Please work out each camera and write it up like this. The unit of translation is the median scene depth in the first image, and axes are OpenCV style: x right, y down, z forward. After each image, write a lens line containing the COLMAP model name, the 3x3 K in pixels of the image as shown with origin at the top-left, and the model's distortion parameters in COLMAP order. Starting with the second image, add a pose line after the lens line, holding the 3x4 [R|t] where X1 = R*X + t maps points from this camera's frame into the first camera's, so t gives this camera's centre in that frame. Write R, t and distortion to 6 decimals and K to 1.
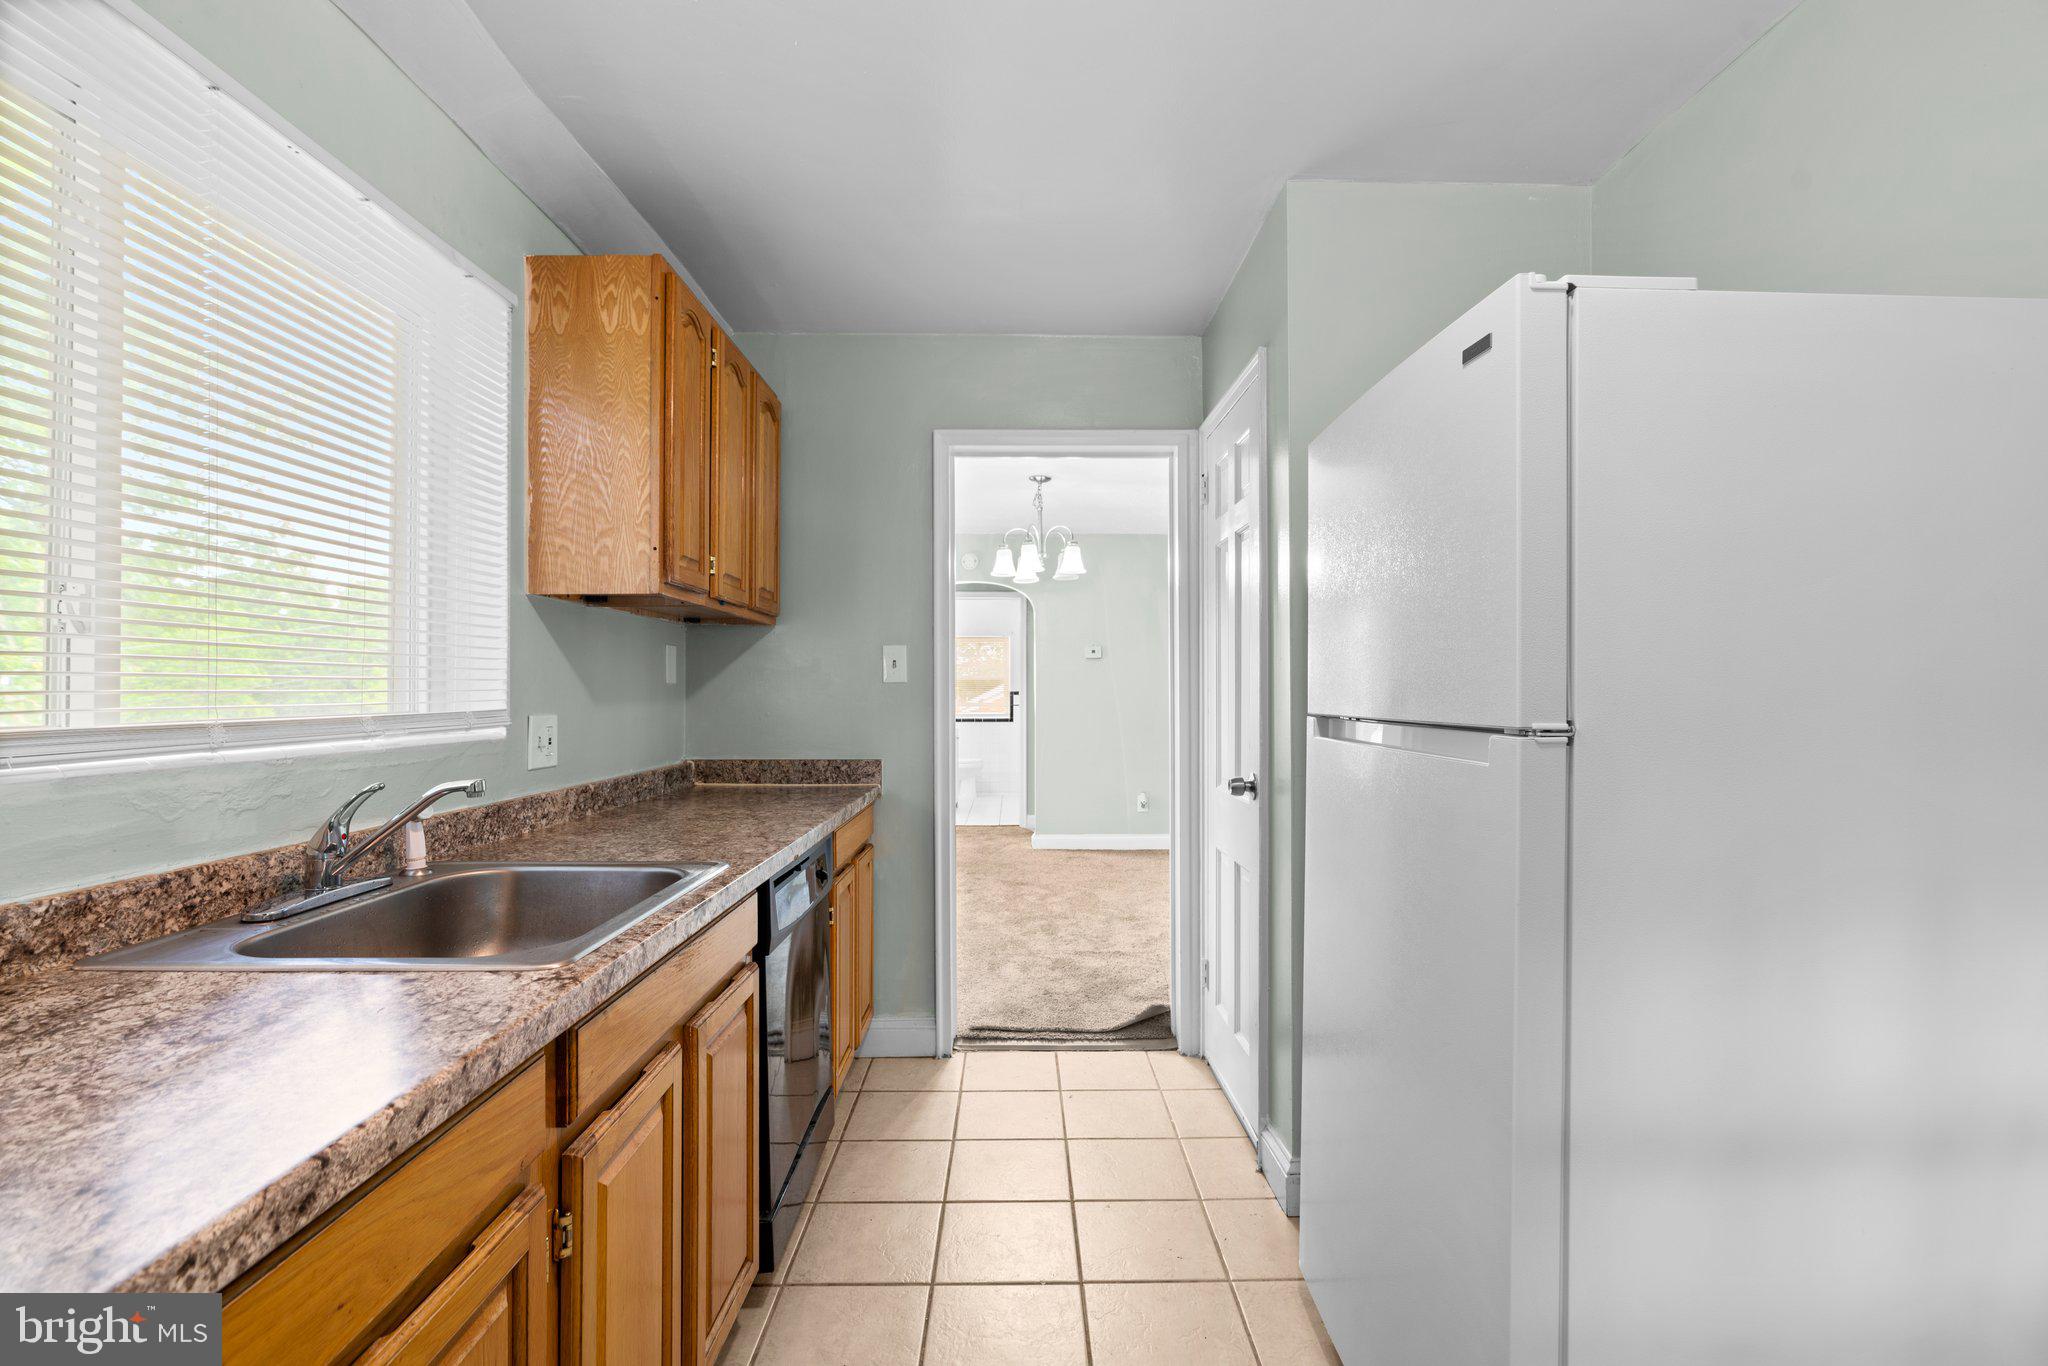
lens RADIAL K [[923.0, 0, 1026.9], [0, 923.0, 688.2], [0, 0, 1]] dist [-0.015856, 0.007230]
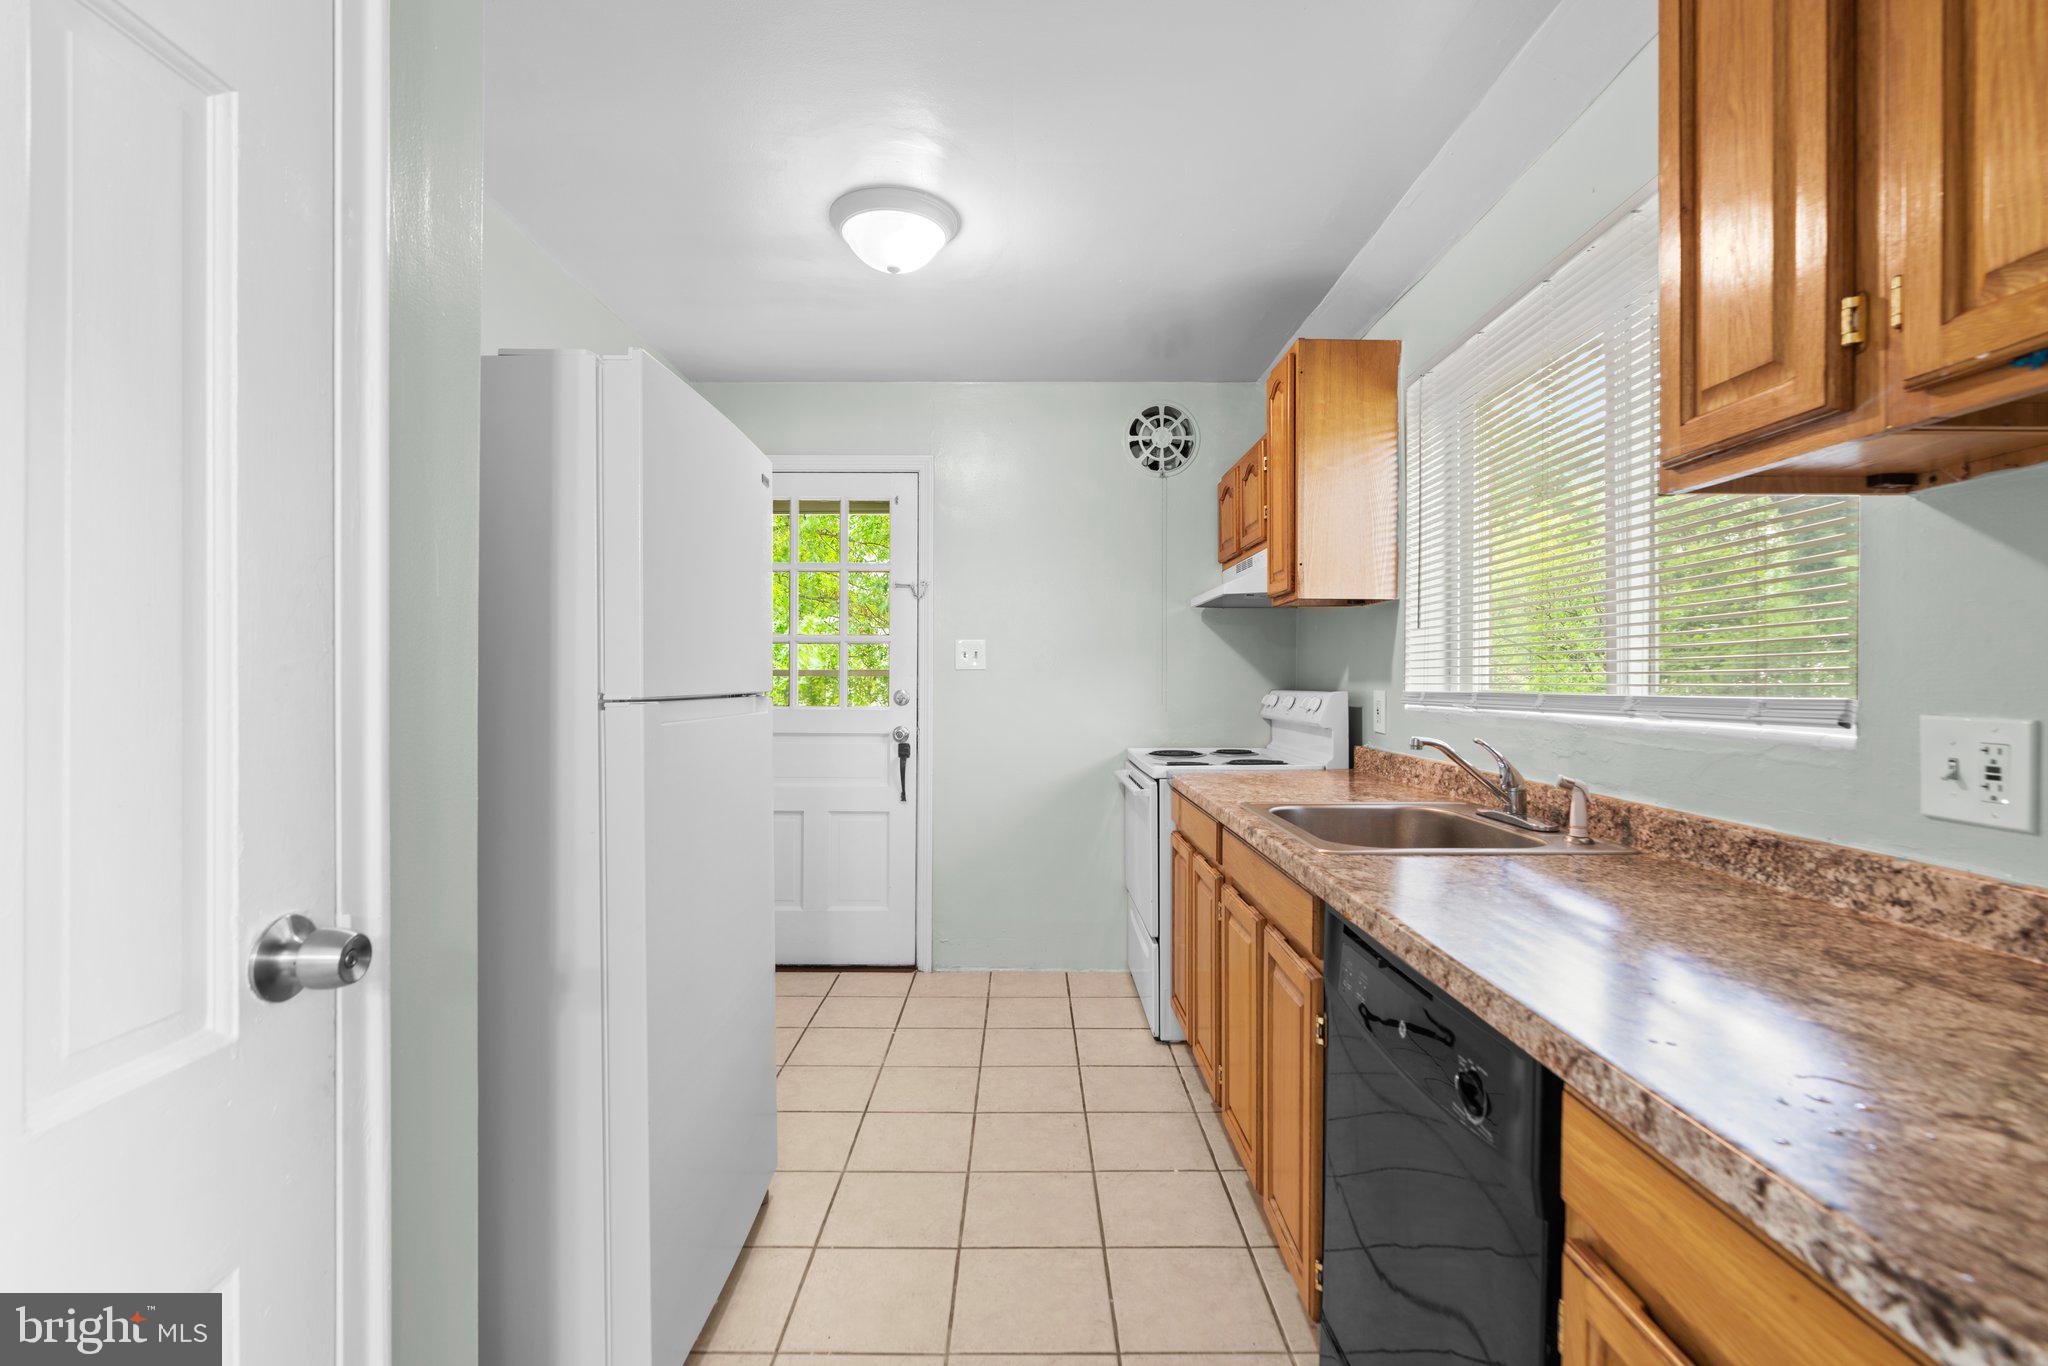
lens RADIAL K [[923.6, 0, 1026.2], [0, 923.6, 673.1], [0, 0, 1]] dist [-0.011723, 0.005008]
pose [[-0.999940, -0.002299, 0.010671, -0.022540], [-0.002389, 0.999962, -0.008440, 0.012540], [-0.010651, -0.008465, -0.999907, 1.784015]]
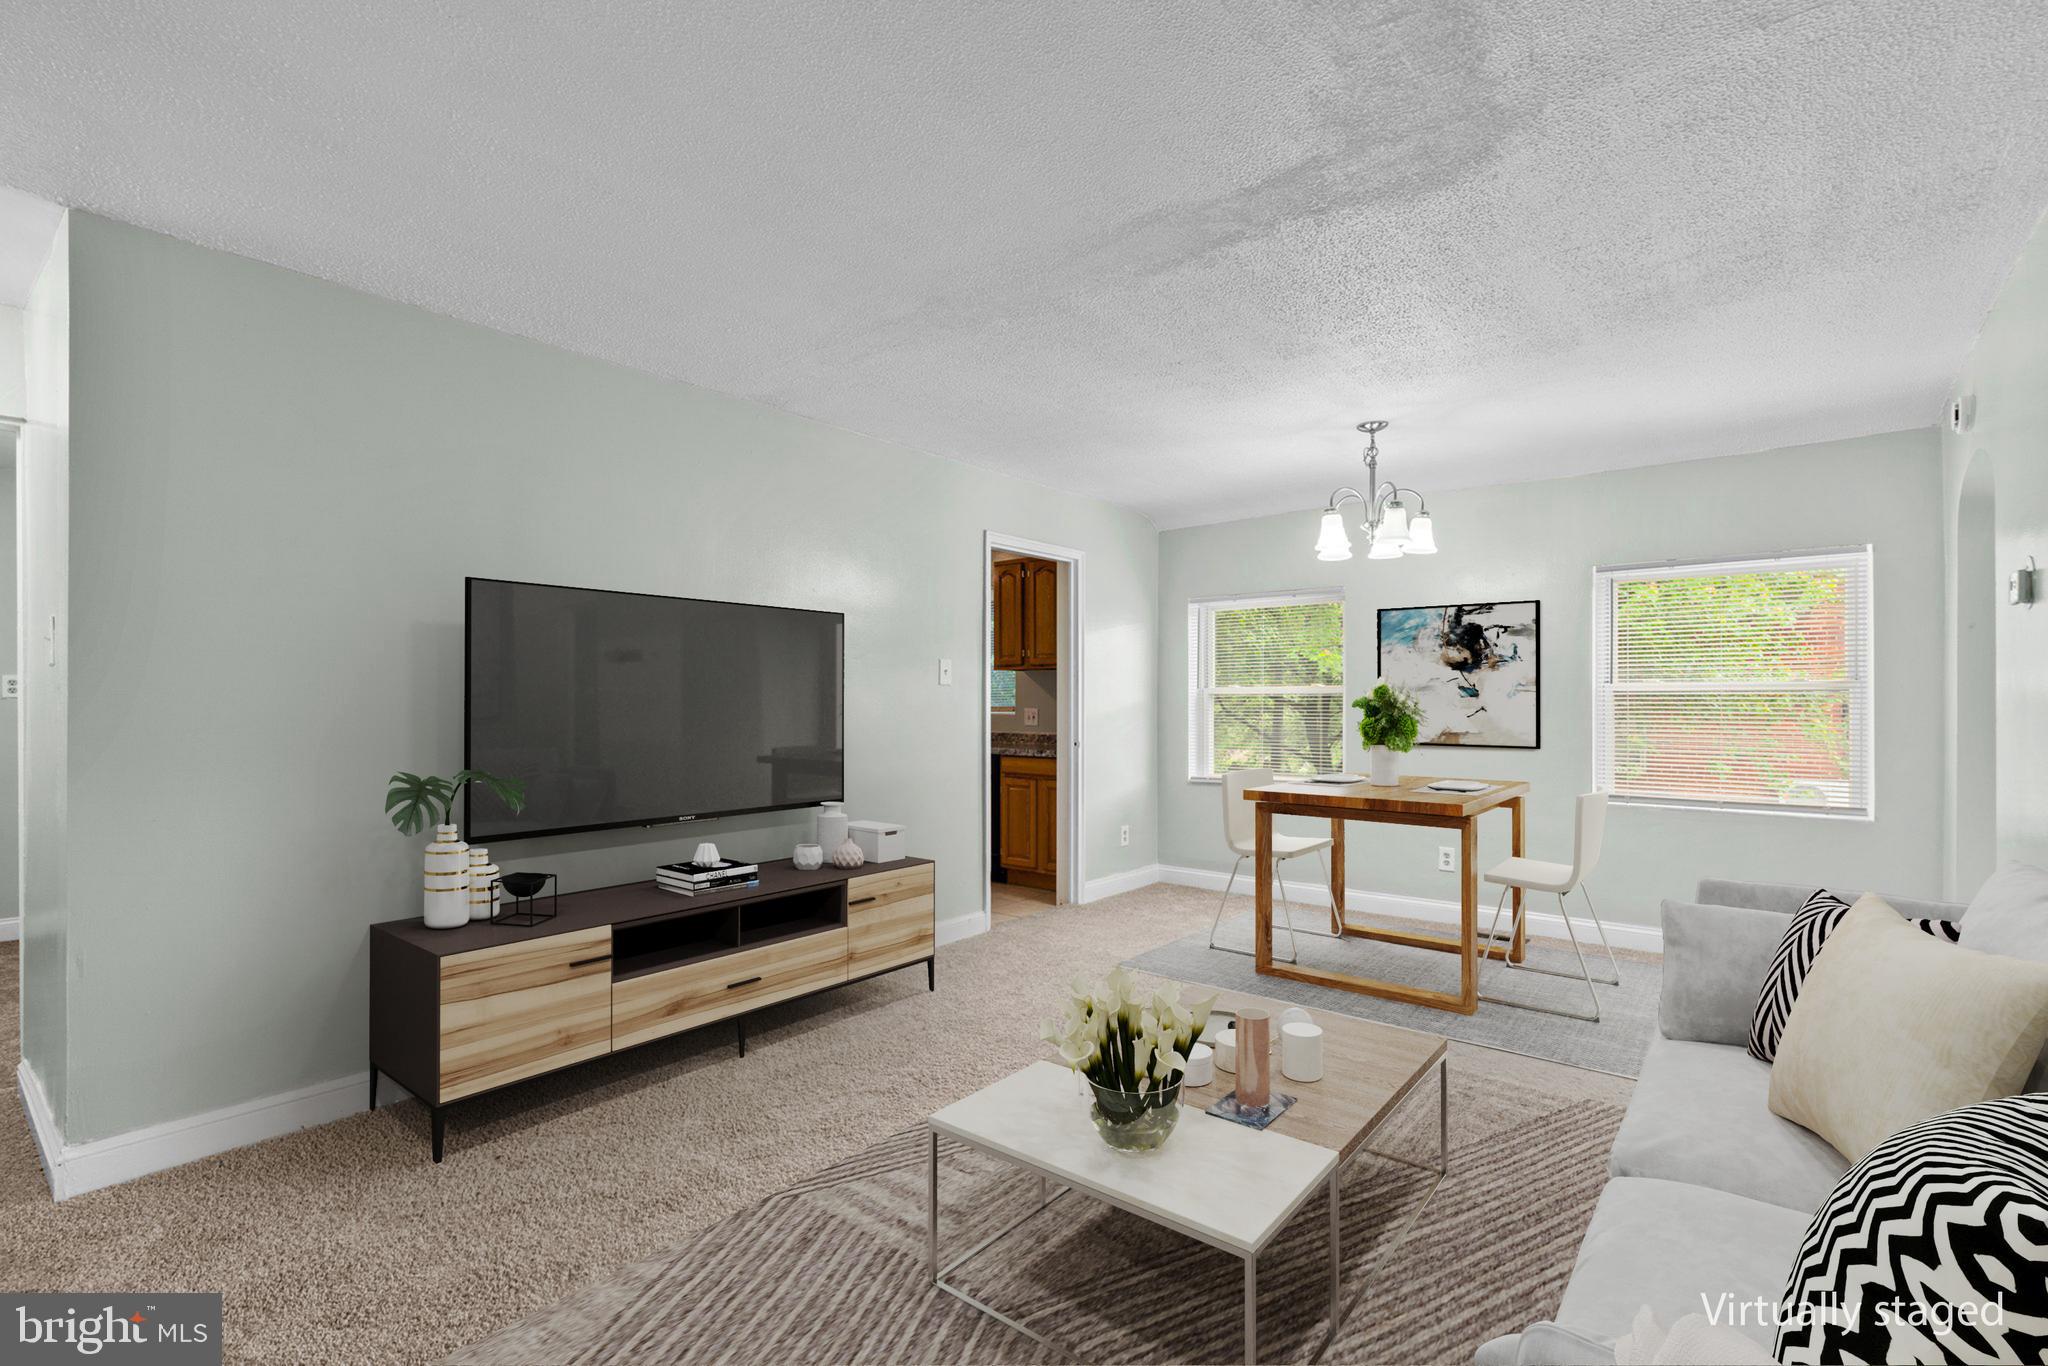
lens RADIAL K [[923.0, 0, 1026.9], [0, 923.0, 688.2], [0, 0, 1]] dist [-0.015856, 0.007230]
pose [[-0.643806, -0.005011, -0.765172, 2.231032], [0.005532, 0.999922, -0.011204, -0.005993], [0.765168, -0.011446, -0.643728, 3.568816]]
